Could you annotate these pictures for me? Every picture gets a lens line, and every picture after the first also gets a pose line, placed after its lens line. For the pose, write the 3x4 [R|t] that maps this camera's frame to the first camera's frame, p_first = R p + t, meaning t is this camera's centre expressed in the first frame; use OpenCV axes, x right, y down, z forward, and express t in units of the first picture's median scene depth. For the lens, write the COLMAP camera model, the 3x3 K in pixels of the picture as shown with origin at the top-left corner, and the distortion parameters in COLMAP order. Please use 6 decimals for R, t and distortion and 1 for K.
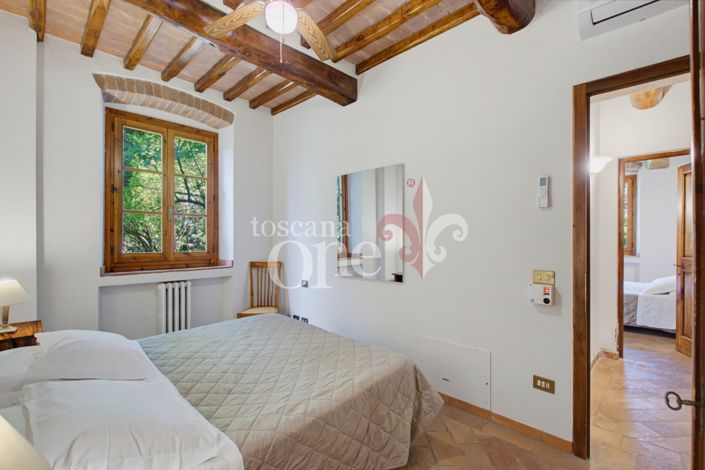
lens RADIAL K [[323.7, 0, 350.8], [0, 323.7, 229.6], [0, 0, 1]] dist [-0.001501, -0.000741]
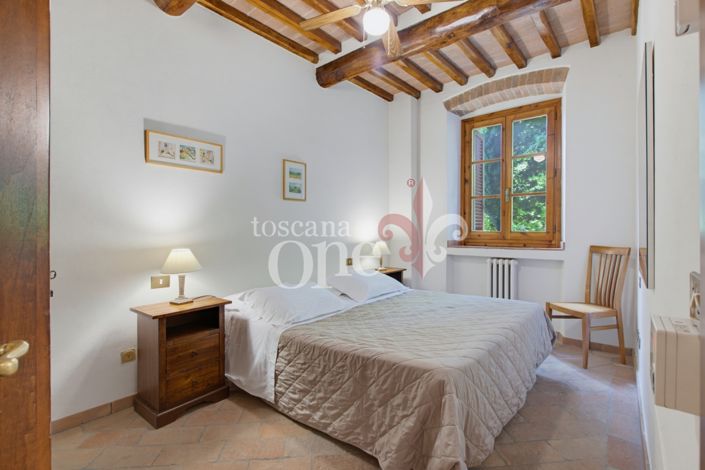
lens RADIAL K [[323.7, 0, 350.8], [0, 323.7, 229.6], [0, 0, 1]] dist [-0.001501, -0.000741]
pose [[0.067962, 0.000965, -0.997687, 0.487082], [0.038150, 0.999266, 0.003566, 0.040345], [0.996958, -0.038304, 0.067875, 0.414099]]
